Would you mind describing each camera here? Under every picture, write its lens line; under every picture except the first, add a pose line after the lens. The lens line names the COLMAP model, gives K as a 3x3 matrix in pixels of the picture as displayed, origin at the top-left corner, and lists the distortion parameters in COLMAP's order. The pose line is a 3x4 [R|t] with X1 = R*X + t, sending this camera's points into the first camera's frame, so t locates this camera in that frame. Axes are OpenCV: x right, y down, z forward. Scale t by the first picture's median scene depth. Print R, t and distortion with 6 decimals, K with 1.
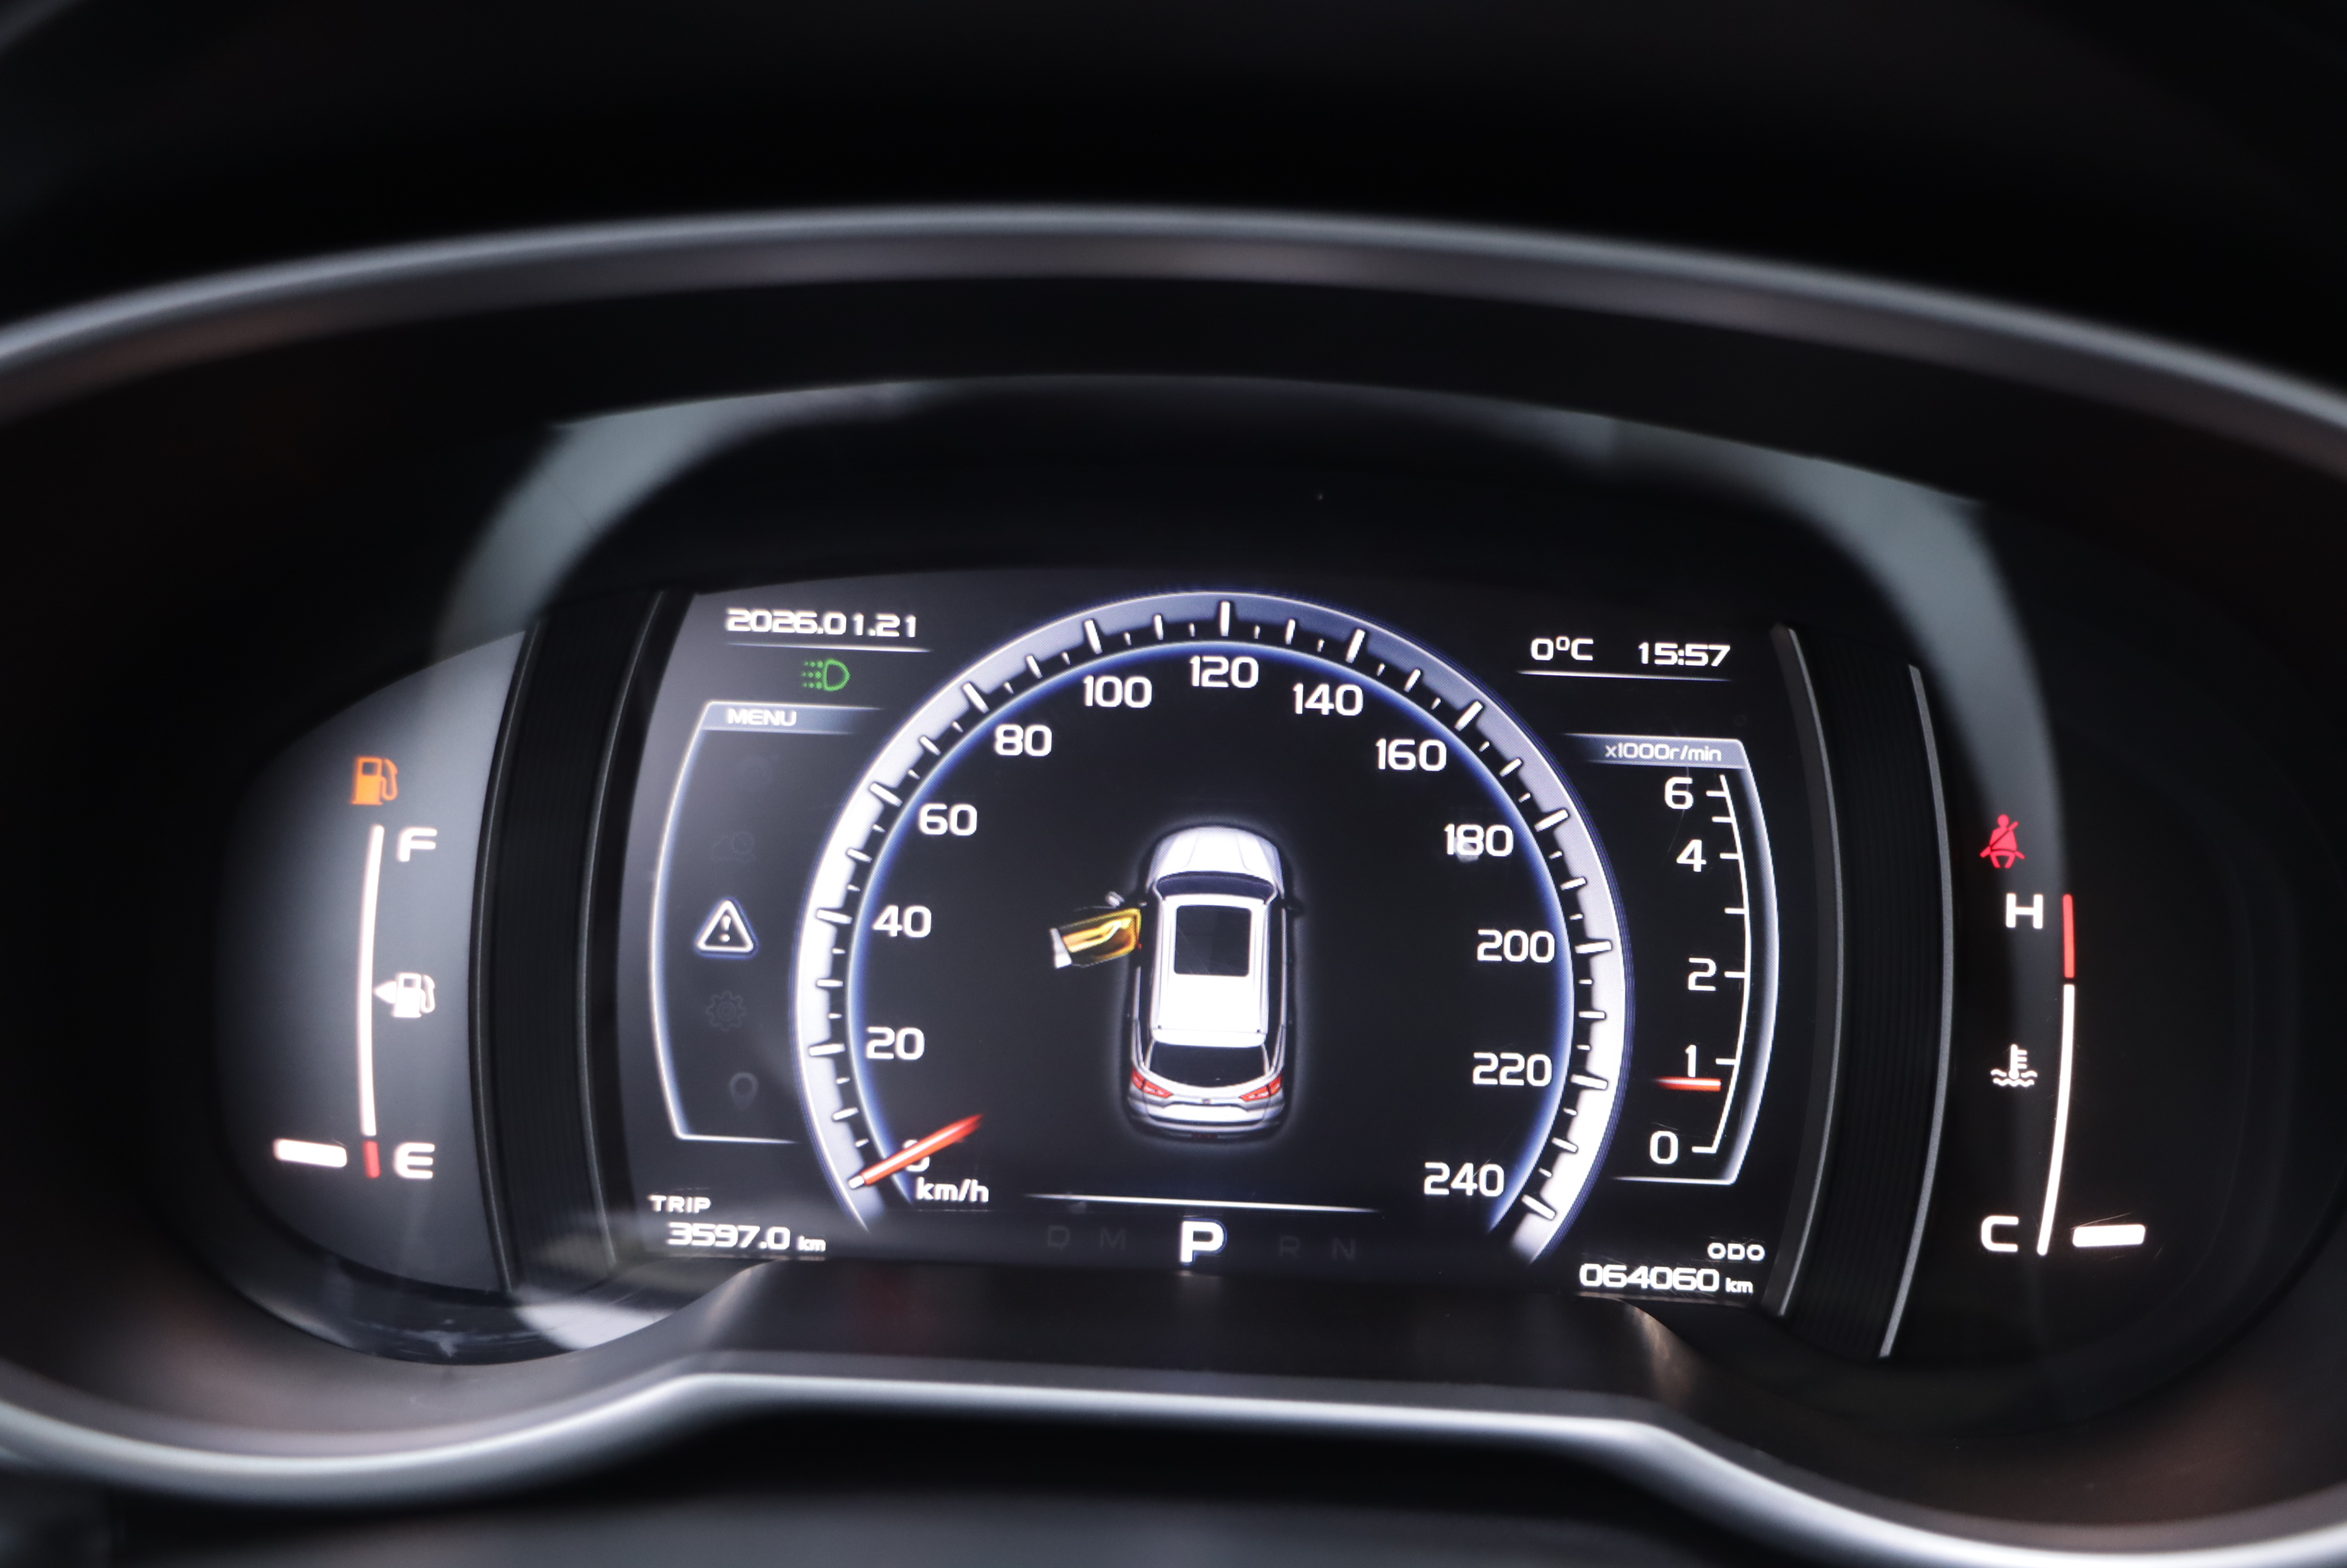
lens RADIAL K [[2836.2, 0, 1179.8], [0, 2836.2, 775.7], [0, 0, 1]] dist [-0.053260, 0.000000]
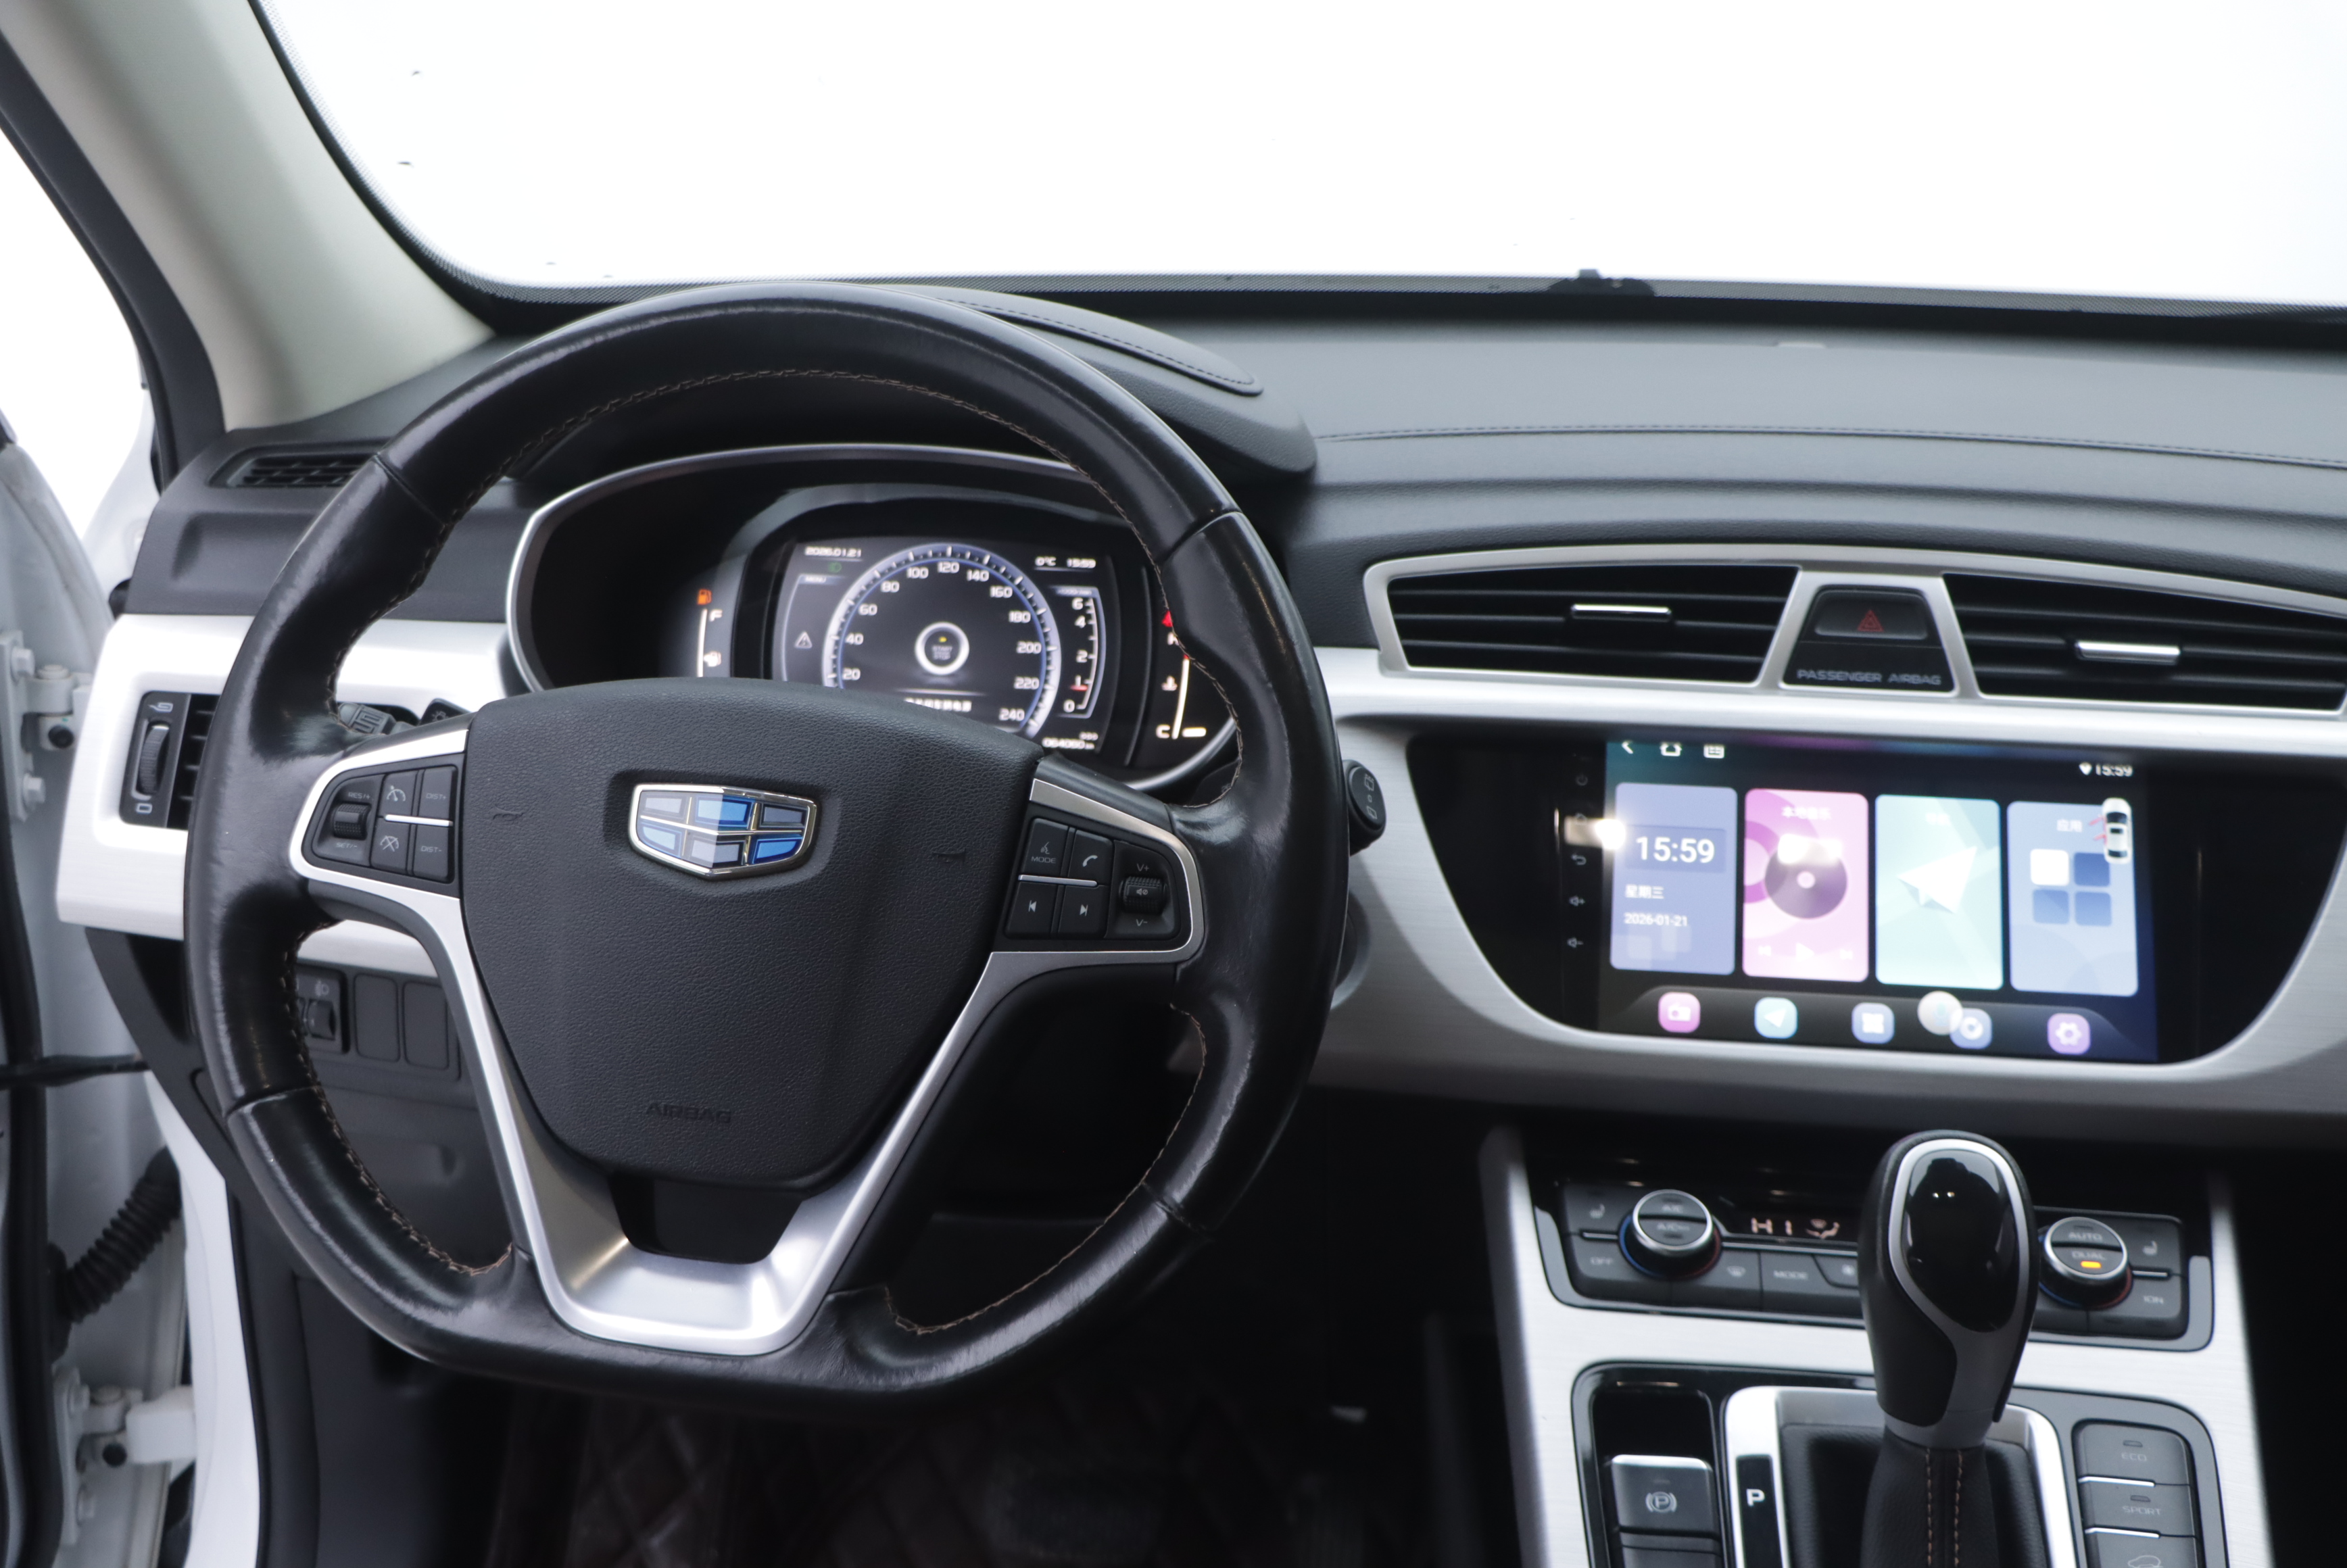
lens RADIAL K [[2522.0, 0, 1175.7], [0, 2522.0, 804.1], [0, 0, 1]] dist [-0.061038, 0.000000]
pose [[0.996568, 0.017890, -0.080820, 0.542724], [-0.015578, 0.999454, 0.029145, 0.157088], [0.081297, -0.027786, 0.996303, -2.023595]]
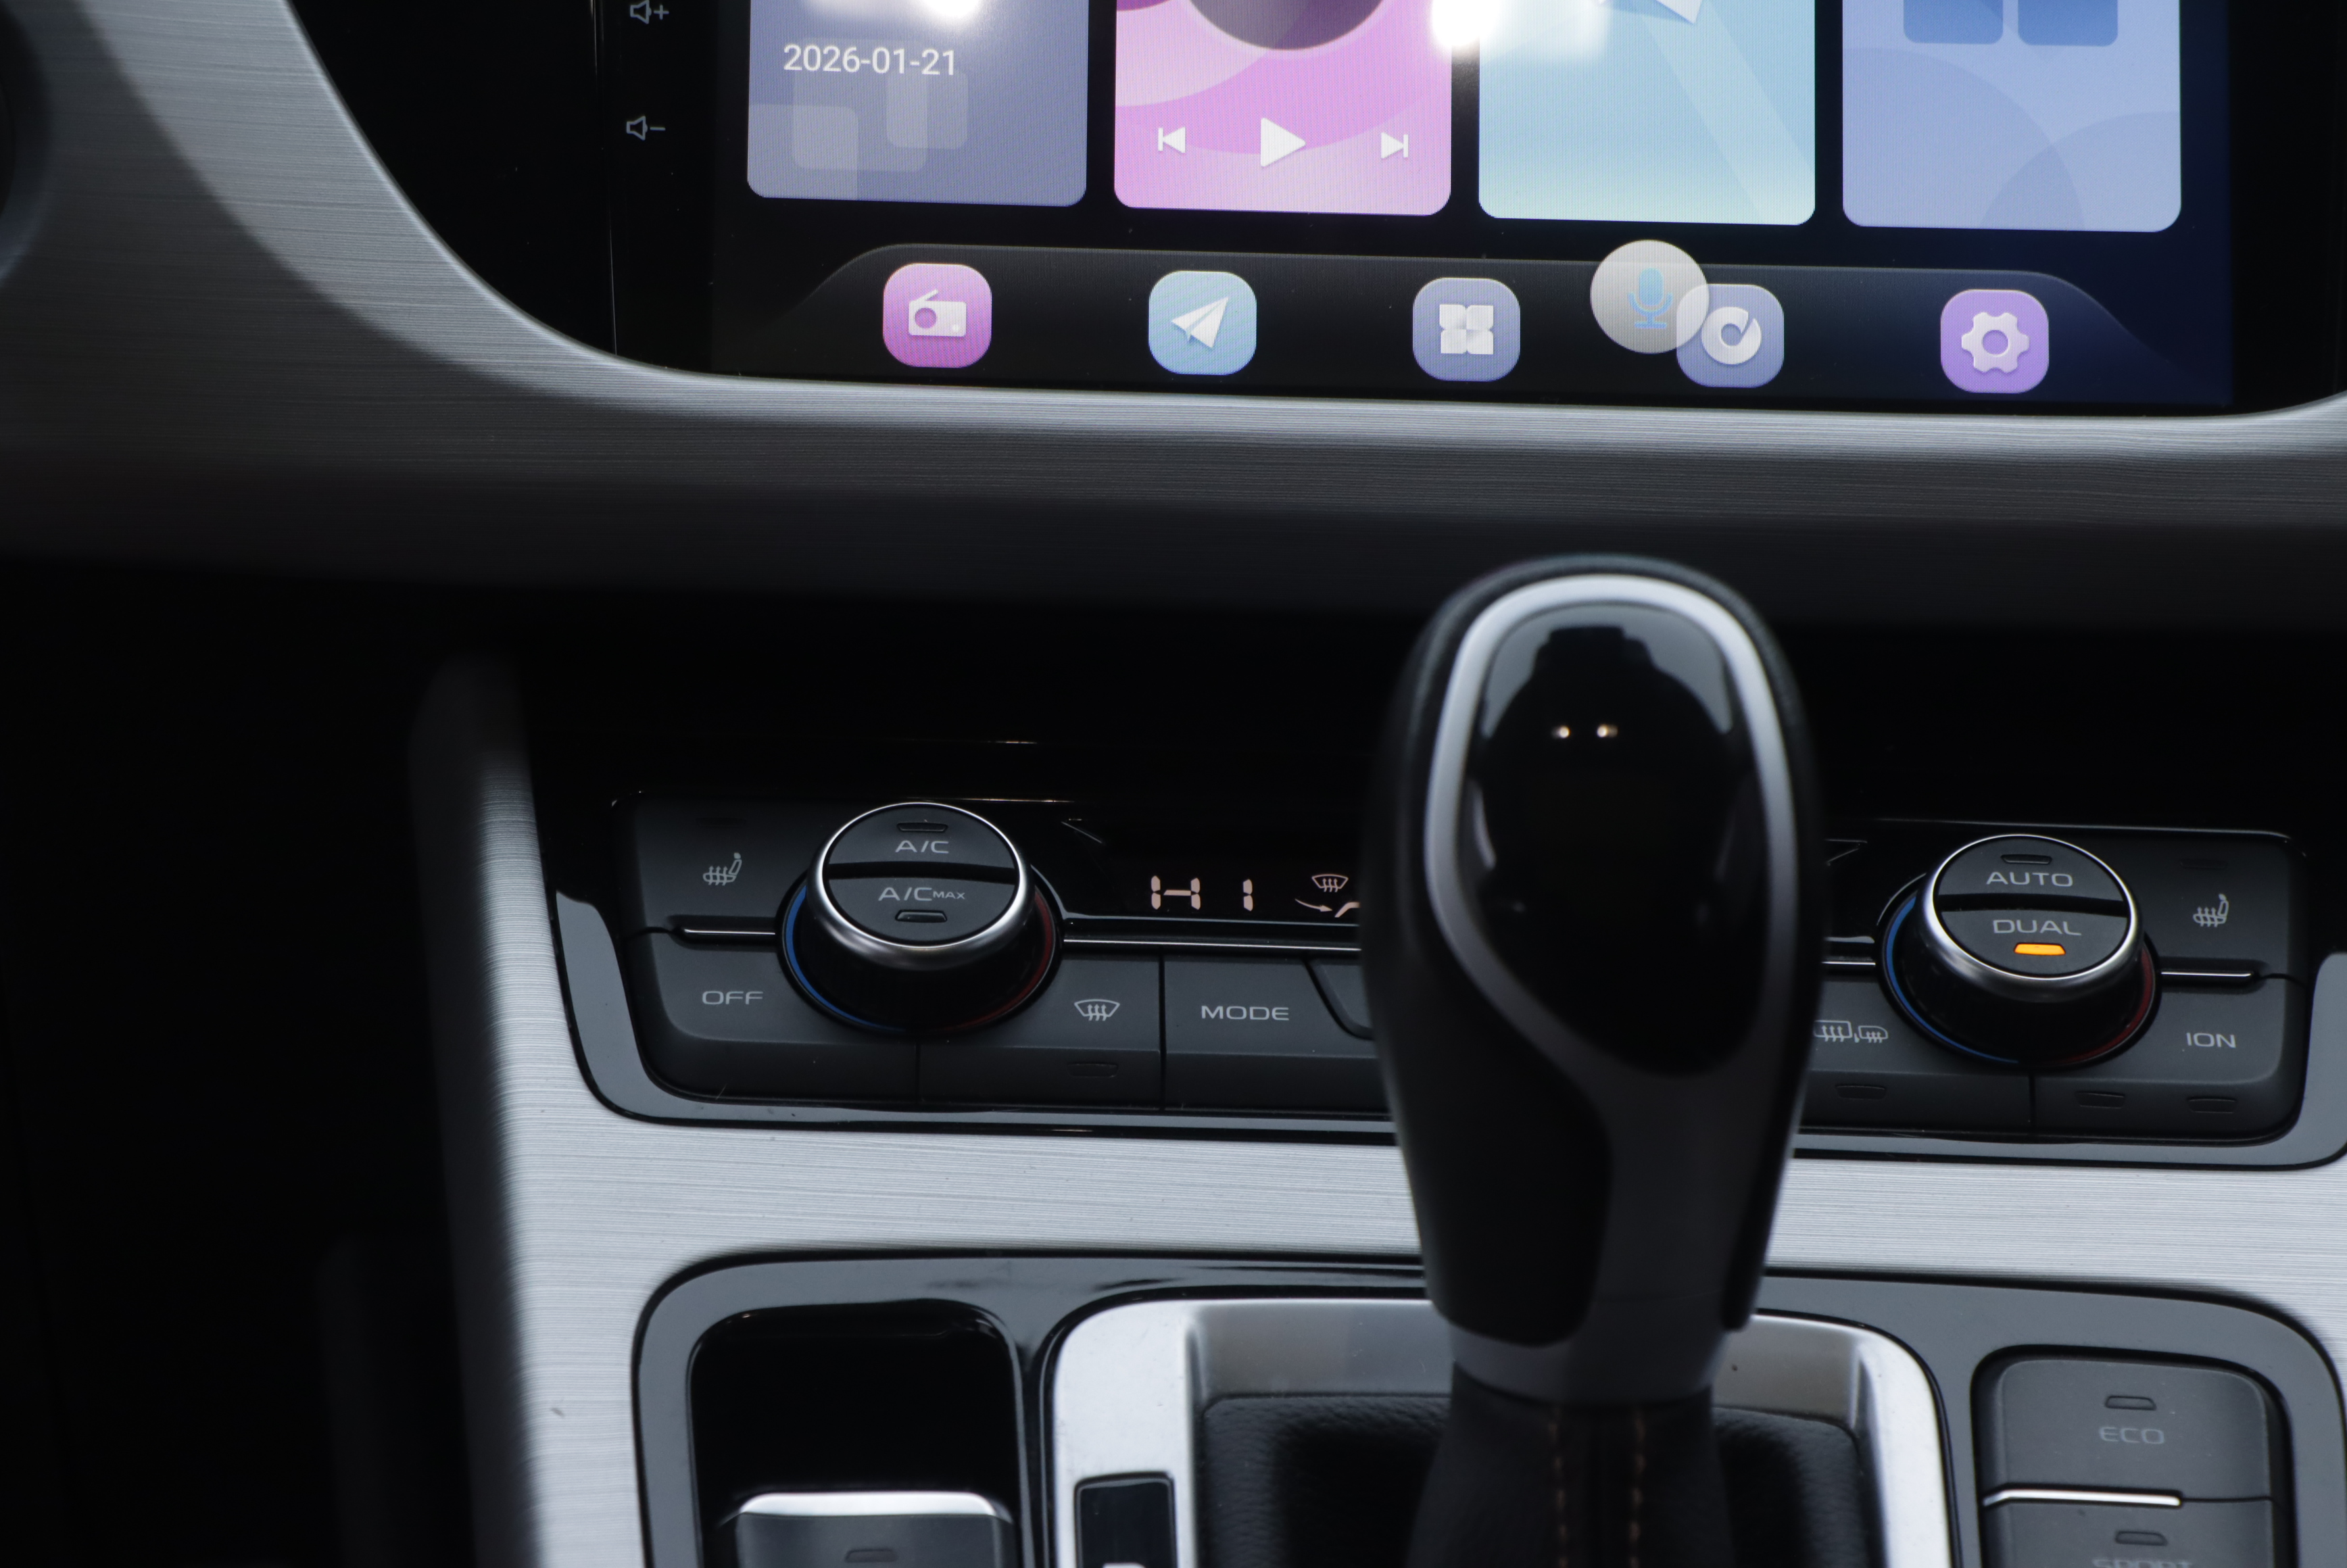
lens RADIAL K [[7687.0, 0, 1220.0], [0, 7687.0, 832.8], [0, 0, 1]] dist [0.495813, 0.000000]
pose [[0.996569, -0.010599, 0.082083, 0.718671], [0.000956, 0.993174, 0.116635, 0.294402], [-0.082759, -0.116157, 0.989777, -2.269344]]
